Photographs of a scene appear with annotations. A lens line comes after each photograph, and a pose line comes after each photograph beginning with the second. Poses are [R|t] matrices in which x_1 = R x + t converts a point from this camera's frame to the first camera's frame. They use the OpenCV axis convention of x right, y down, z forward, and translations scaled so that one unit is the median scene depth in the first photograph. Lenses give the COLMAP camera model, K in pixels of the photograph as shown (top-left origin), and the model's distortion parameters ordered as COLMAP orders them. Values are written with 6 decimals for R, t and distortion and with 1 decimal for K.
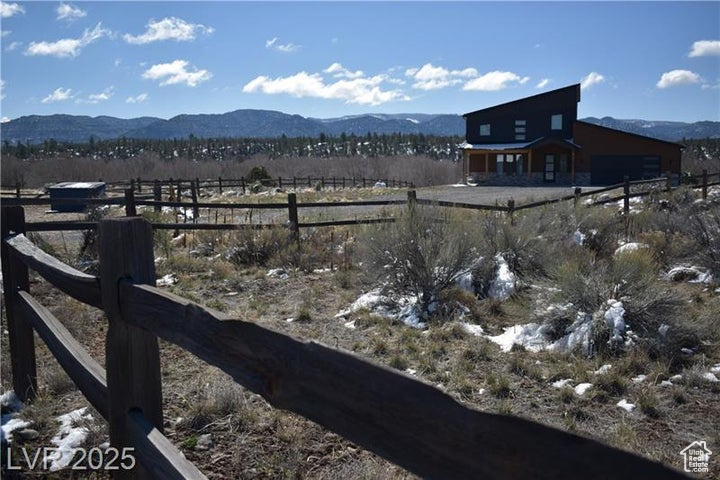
lens RADIAL K [[751.6, 0, 360.3], [0, 751.6, 238.4], [0, 0, 1]] dist [-0.070561, 0.000000]
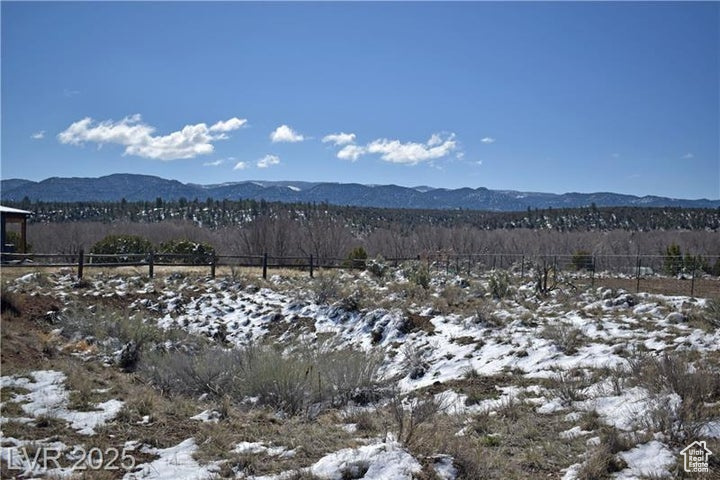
lens RADIAL K [[751.6, 0, 359.8], [0, 751.6, 238.4], [0, 0, 1]] dist [-0.070561, 0.000000]
pose [[0.988323, 0.009121, 0.152101, 0.051904], [0.004478, 0.996037, -0.088832, -0.003191], [-0.152308, 0.088475, 0.984365, 0.027487]]
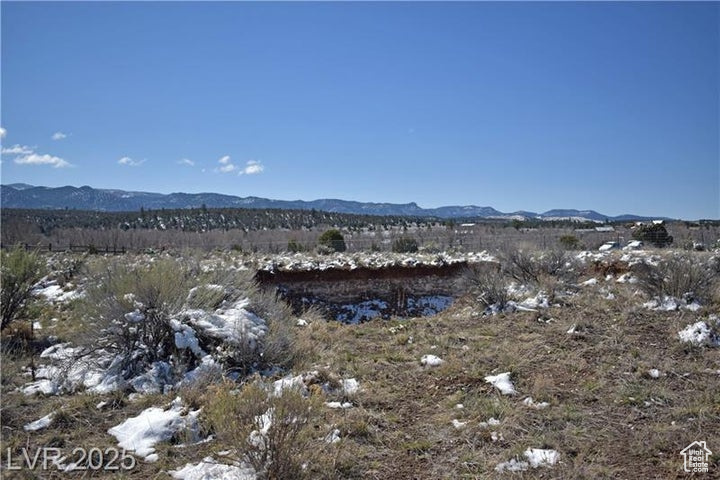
lens RADIAL K [[751.6, 0, 358.1], [0, 751.6, 239.6], [0, 0, 1]] dist [-0.070561, 0.000000]
pose [[0.786668, -0.003344, 0.617368, 0.026166], [0.059266, 0.995776, -0.070125, 0.000336], [-0.614526, 0.091753, 0.783543, -0.008629]]
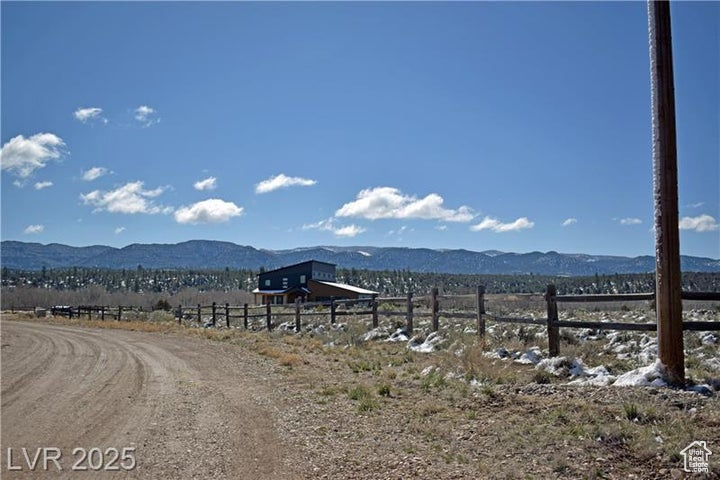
lens RADIAL K [[751.6, 0, 361.0], [0, 751.6, 241.3], [0, 0, 1]] dist [-0.070561, 0.000000]
pose [[0.997936, 0.014385, 0.062584, 0.021028], [-0.003543, 0.985434, -0.170021, 0.005679], [-0.064119, 0.169448, 0.983451, -0.068369]]
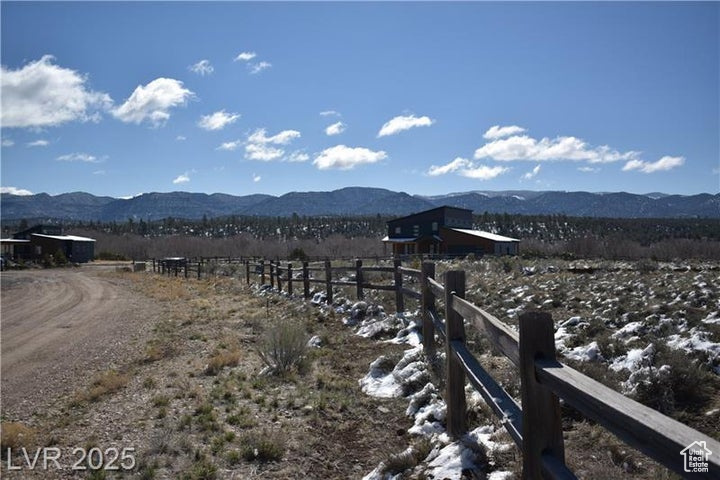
lens RADIAL K [[751.6, 0, 361.2], [0, 751.6, 237.3], [0, 0, 1]] dist [-0.070561, 0.000000]
pose [[0.990079, 0.004671, -0.140435, 0.024771], [-0.019046, 0.994685, -0.101193, 0.004243], [0.139216, 0.102864, 0.984905, -0.059178]]
